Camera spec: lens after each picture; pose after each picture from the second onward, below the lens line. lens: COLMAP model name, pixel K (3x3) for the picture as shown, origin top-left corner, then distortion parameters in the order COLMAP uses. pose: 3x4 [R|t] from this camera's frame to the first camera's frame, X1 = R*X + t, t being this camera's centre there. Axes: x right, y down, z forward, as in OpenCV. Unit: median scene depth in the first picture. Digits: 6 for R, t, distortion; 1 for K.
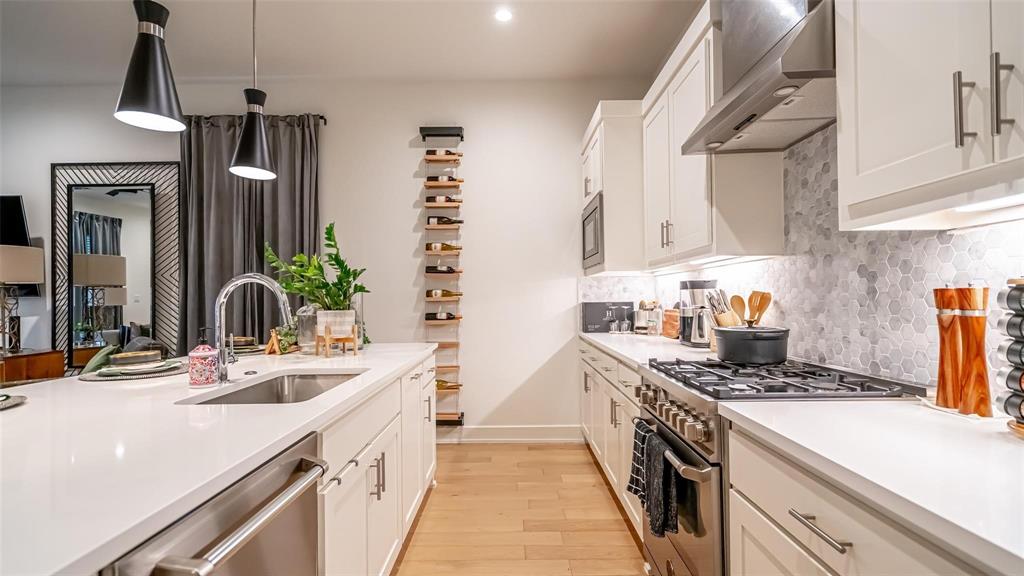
lens RADIAL K [[463.1, 0, 512.0], [0, 463.1, 288.0], [0, 0, 1]] dist [0.000123, 0.000179]
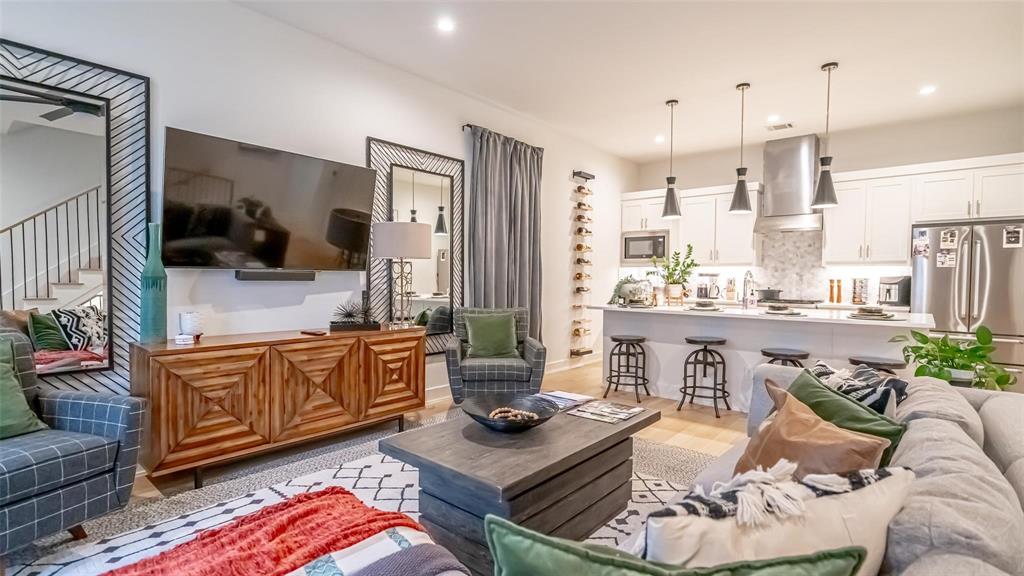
lens RADIAL K [[484.2, 0, 512.0], [0, 484.2, 288.0], [0, 0, 1]] dist [-0.003439, -0.000106]
pose [[0.642936, 0.000404, 0.765920, -1.609919], [-0.029031, 0.999294, 0.023842, 0.021736], [-0.765369, -0.037564, 0.642494, 0.090765]]
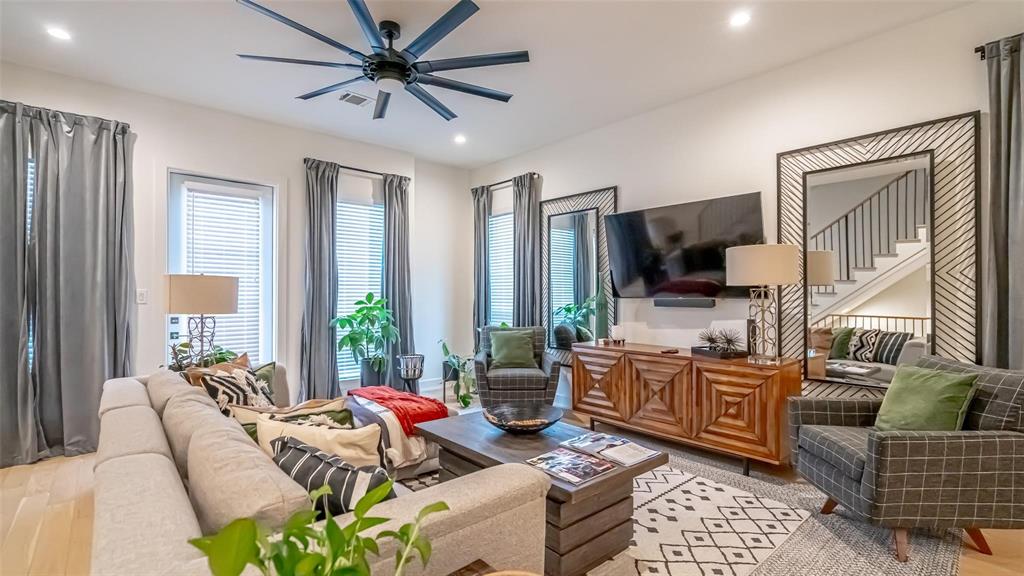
lens RADIAL K [[463.1, 0, 512.0], [0, 463.1, 288.0], [0, 0, 1]] dist [0.000123, 0.000179]
pose [[0.665280, 0.002015, -0.746591, -0.666910], [0.009327, 0.999896, 0.011010, -0.017714], [0.746535, -0.014289, 0.665192, -0.006939]]
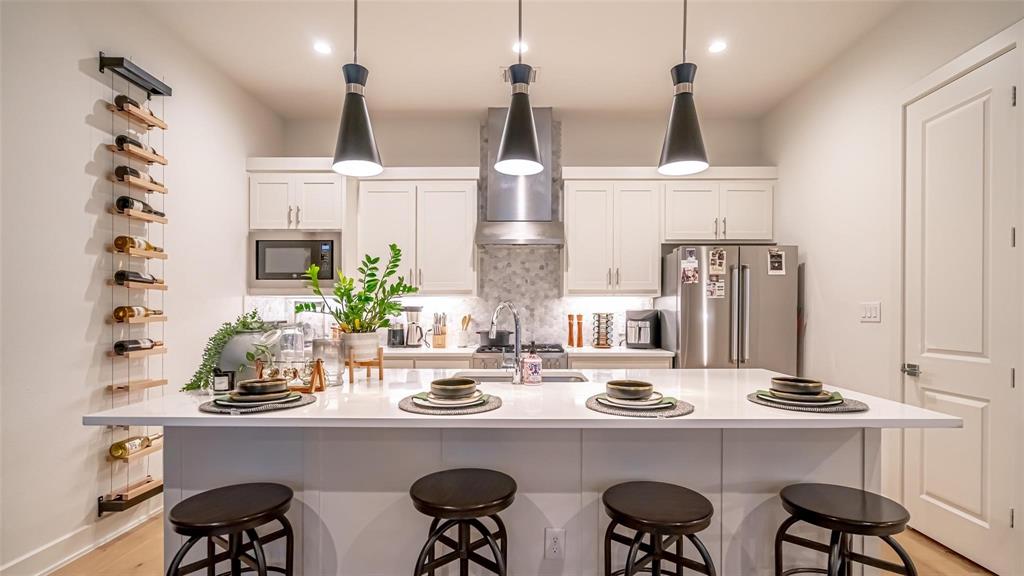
lens RADIAL K [[470.4, 0, 523.1], [0, 470.4, 312.0], [0, 0, 1]] dist [-0.000042, 0.000114]
pose [[-0.004484, 0.009790, 0.999942, -0.841893], [-0.017296, 0.999802, -0.009866, 0.007528], [-0.999840, -0.017339, -0.004314, 0.427591]]
